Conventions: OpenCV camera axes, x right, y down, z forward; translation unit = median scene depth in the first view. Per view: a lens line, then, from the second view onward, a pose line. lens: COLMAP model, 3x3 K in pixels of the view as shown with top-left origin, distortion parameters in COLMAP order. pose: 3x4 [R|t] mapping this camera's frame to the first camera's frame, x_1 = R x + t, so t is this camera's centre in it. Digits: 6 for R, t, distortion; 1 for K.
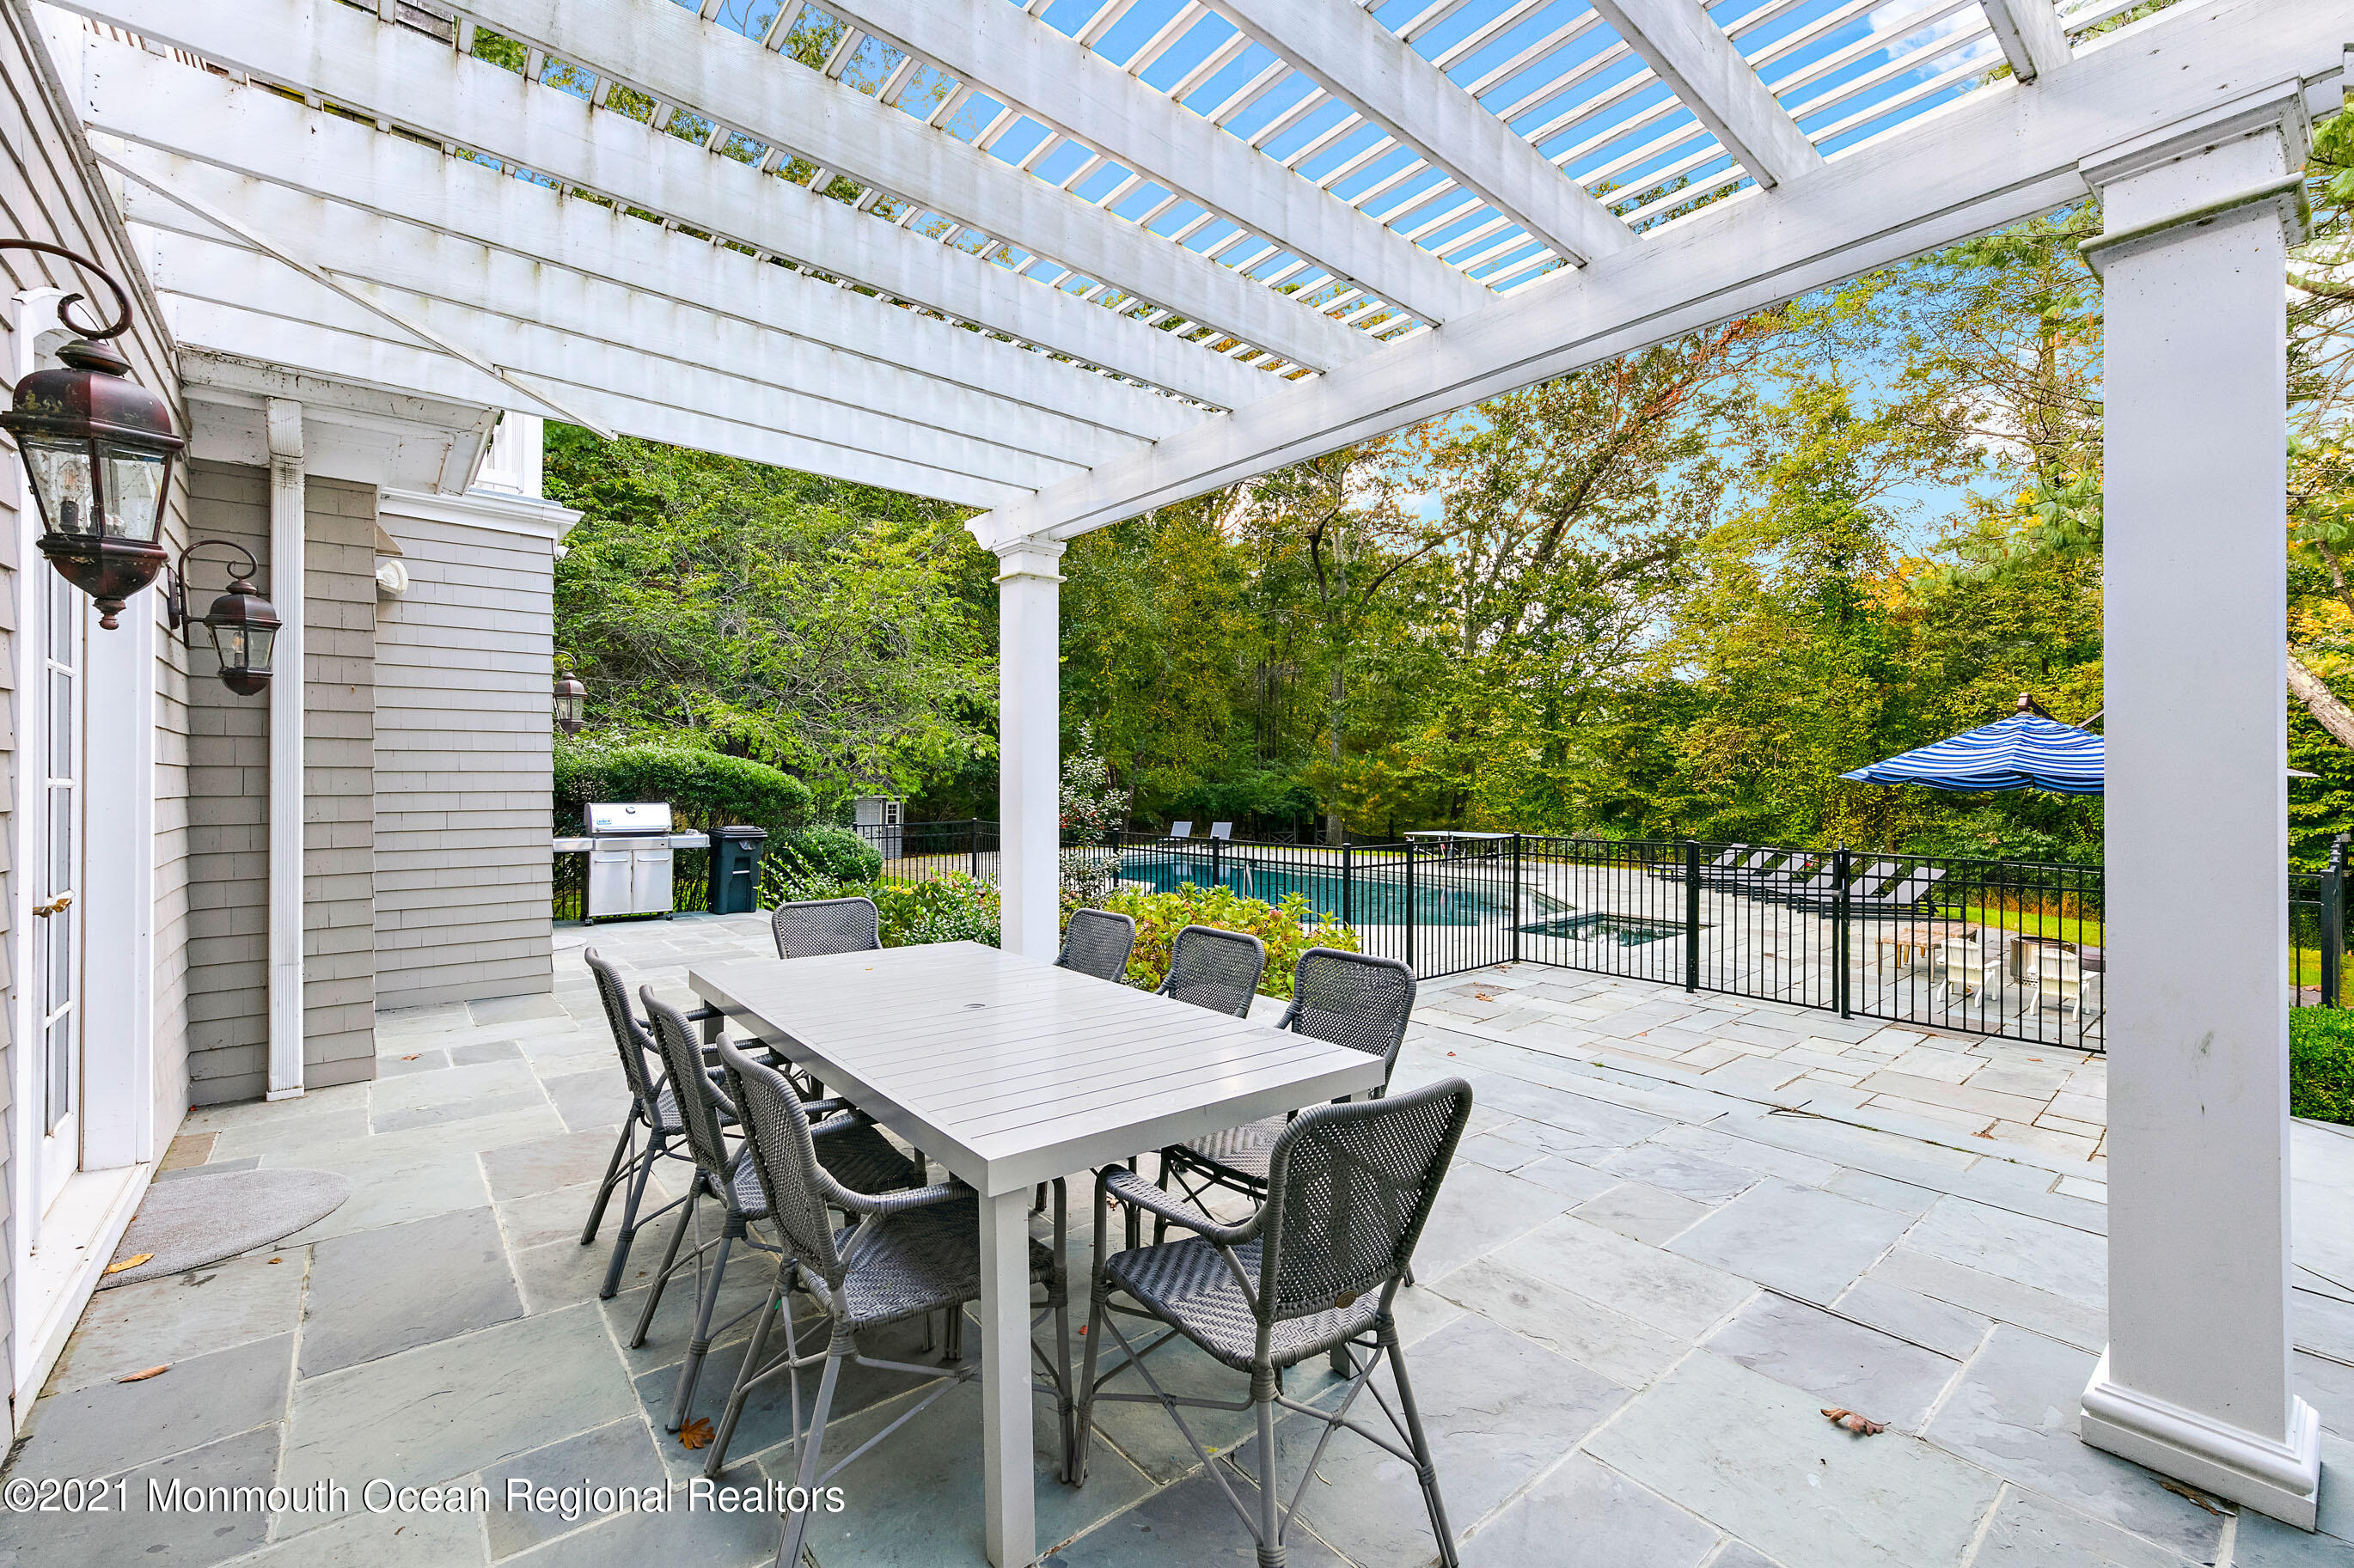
lens RADIAL K [[963.2, 0, 1173.0], [0, 963.2, 776.4], [0, 0, 1]] dist [-0.001421, 0.000023]
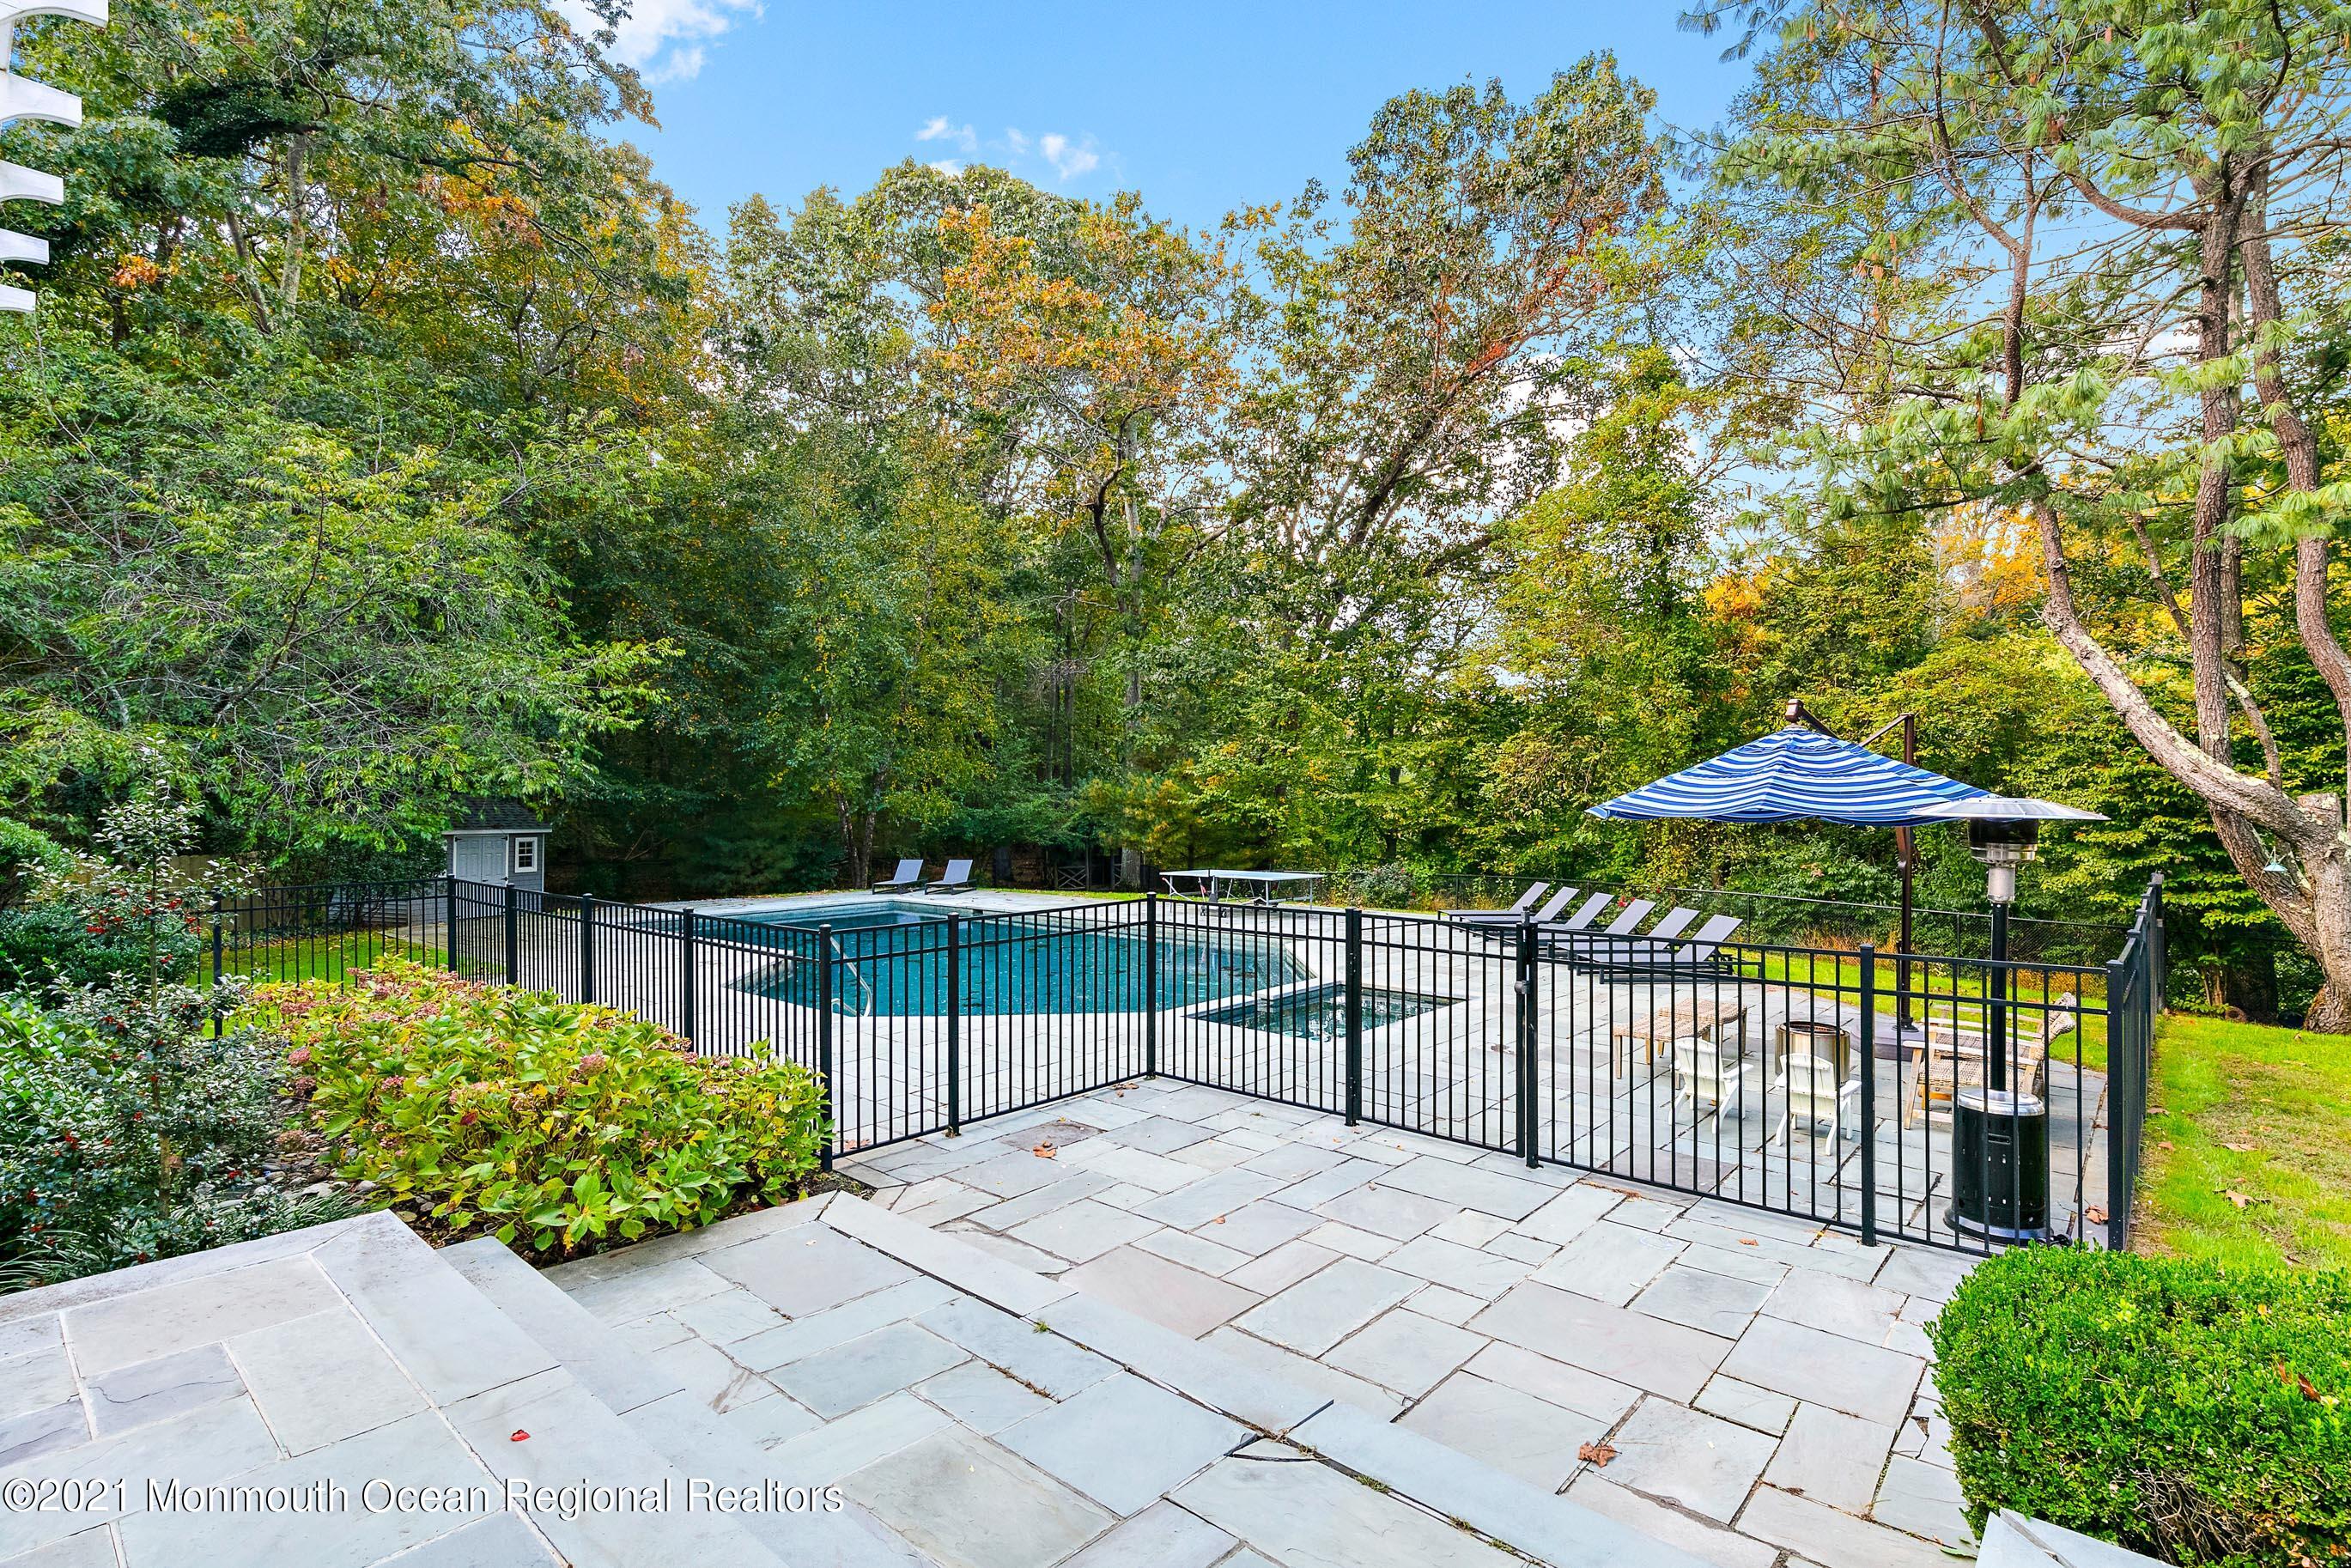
lens RADIAL K [[1110.2, 0, 1182.2], [0, 1110.2, 797.5], [0, 0, 1]] dist [0.006003, -0.001282]
pose [[0.987988, -0.007064, 0.154368, 0.132772], [0.006882, 0.999975, 0.001715, -0.007100], [-0.154376, -0.000632, 0.988012, 0.100227]]
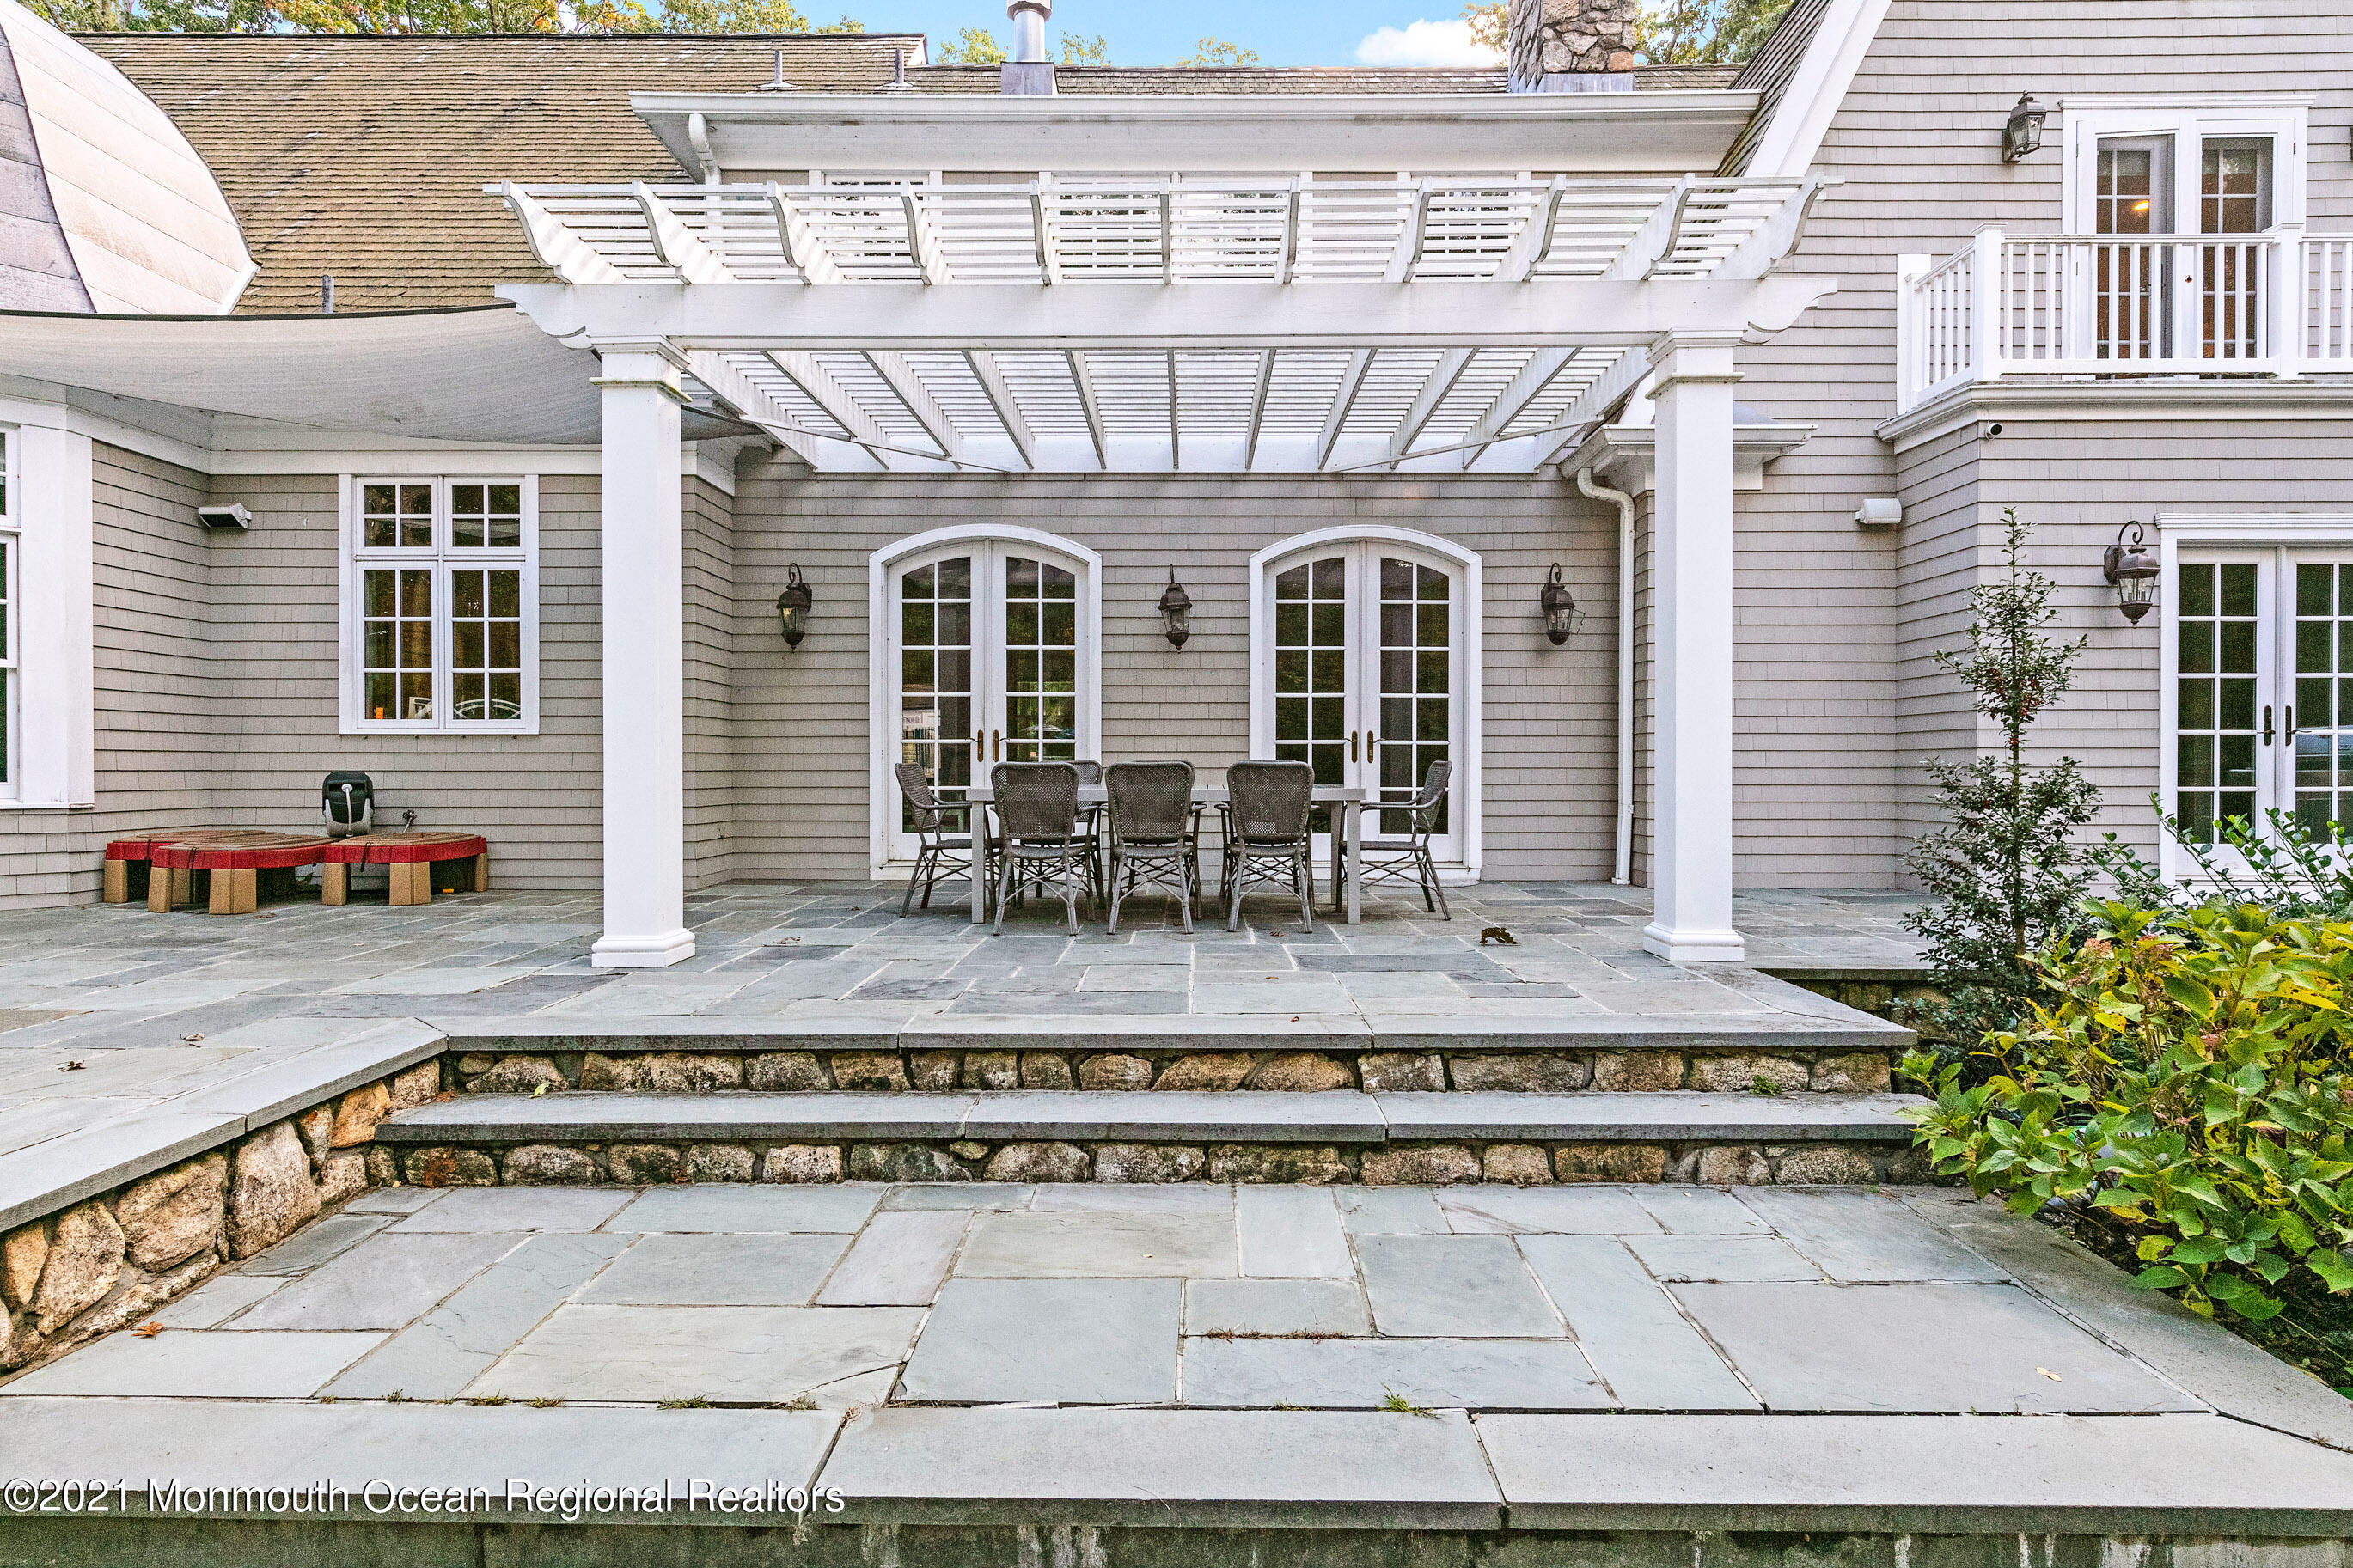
lens RADIAL K [[1268.5, 0, 1194.6], [0, 1268.5, 769.7], [0, 0, 1]] dist [0.005507, 0.001891]
pose [[-0.631257, -0.004333, -0.775562, 0.248613], [0.002731, 0.999966, -0.007810, 0.030032], [0.775569, -0.007048, -0.631223, 0.373175]]
